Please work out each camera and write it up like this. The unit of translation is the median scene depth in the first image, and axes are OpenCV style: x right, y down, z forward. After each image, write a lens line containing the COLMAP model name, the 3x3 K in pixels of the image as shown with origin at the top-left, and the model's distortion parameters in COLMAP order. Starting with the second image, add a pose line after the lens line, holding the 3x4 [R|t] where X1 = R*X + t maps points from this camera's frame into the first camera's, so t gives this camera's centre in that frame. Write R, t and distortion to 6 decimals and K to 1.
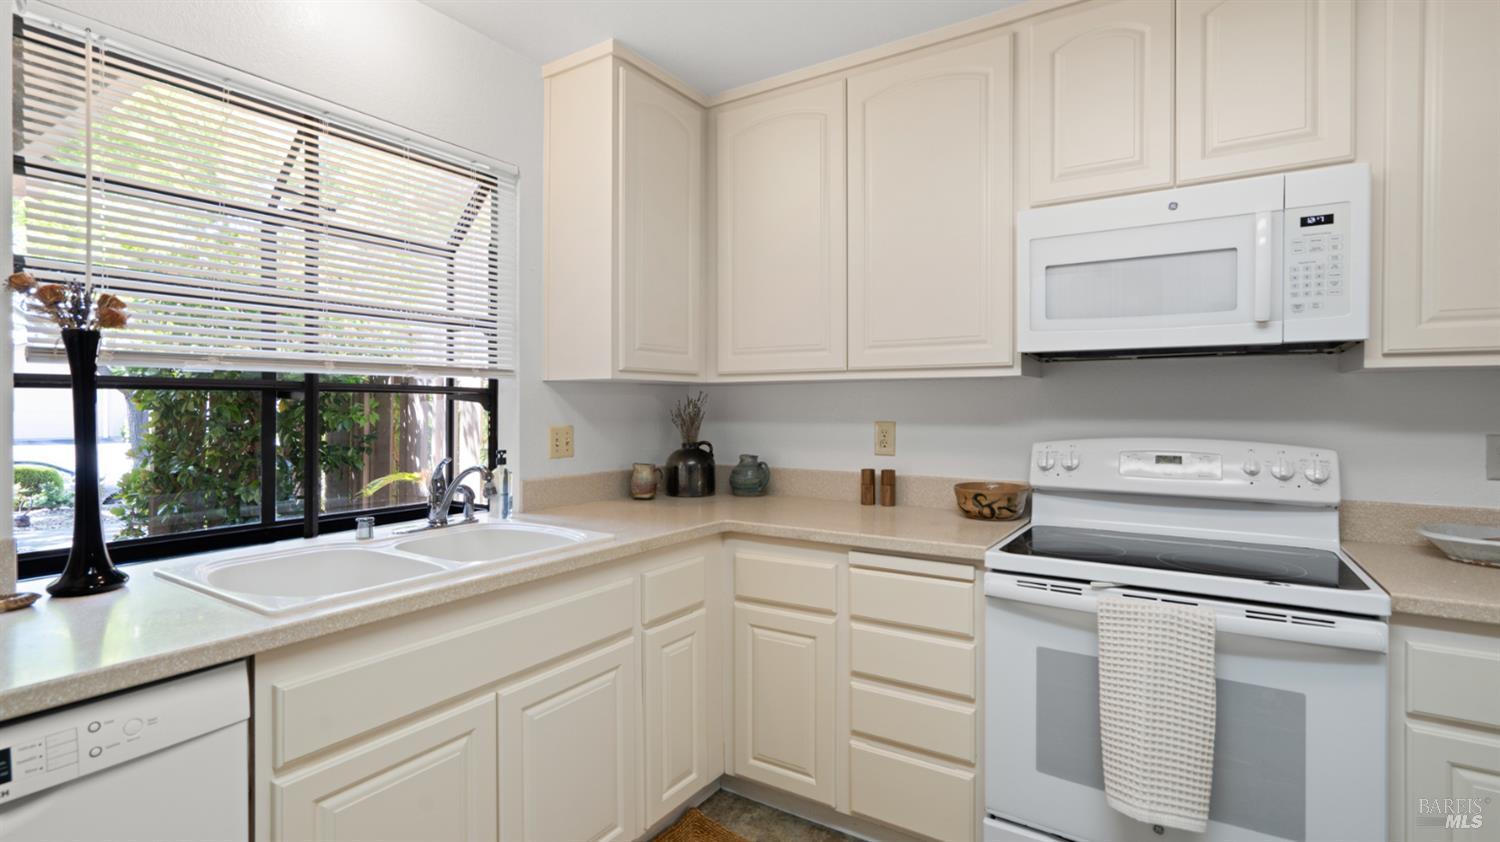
lens RADIAL K [[695.8, 0, 747.5], [0, 695.8, 403.6], [0, 0, 1]] dist [0.000887, 0.000754]
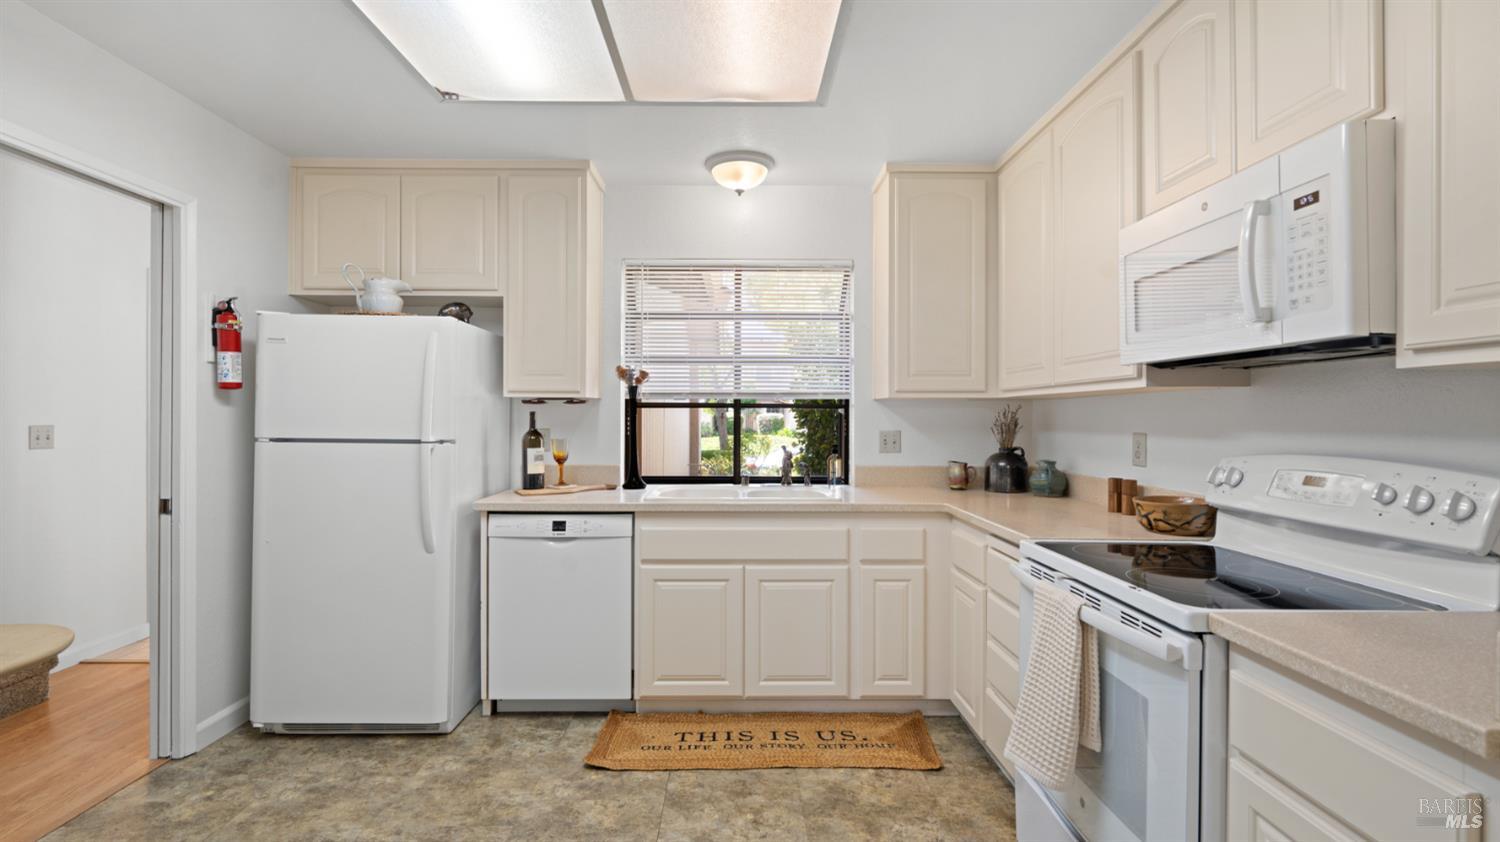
lens RADIAL K [[680.1, 0, 749.2], [0, 680.1, 406.6], [0, 0, 1]] dist [-0.003517, 0.000070]
pose [[0.560380, -0.009220, -0.828184, 0.838305], [-0.002093, 0.999919, -0.012548, 0.001819], [0.828233, 0.008765, 0.560316, -0.024973]]
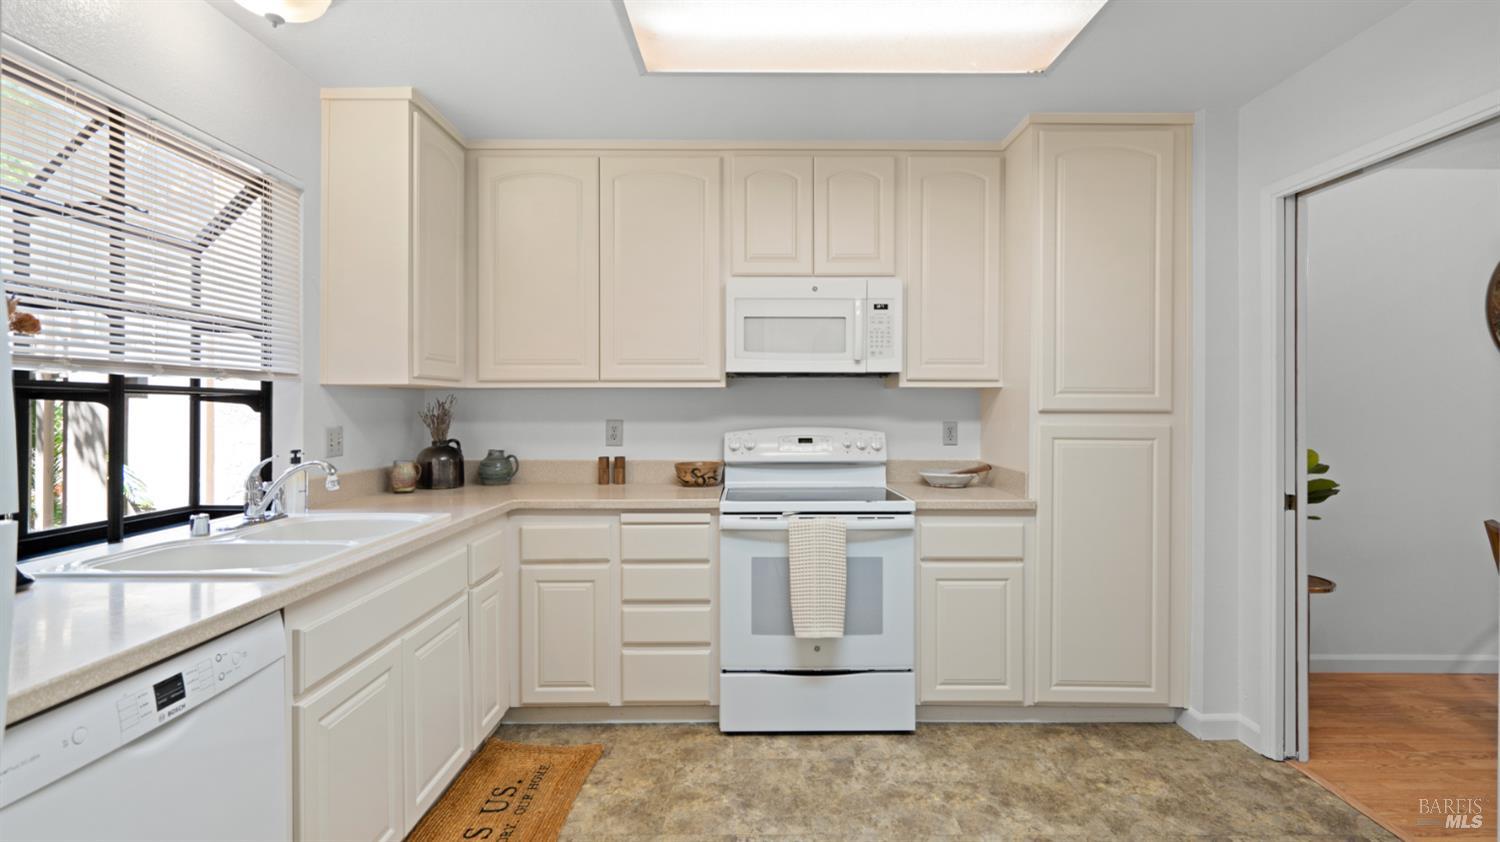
lens RADIAL K [[700.1, 0, 743.7], [0, 700.1, 398.6], [0, 0, 1]] dist [-0.001600, -0.000135]
pose [[0.842307, 0.005795, 0.538967, -0.364249], [-0.000813, 0.999955, -0.009480, -0.001448], [-0.538997, 0.007547, 0.842274, -0.272428]]
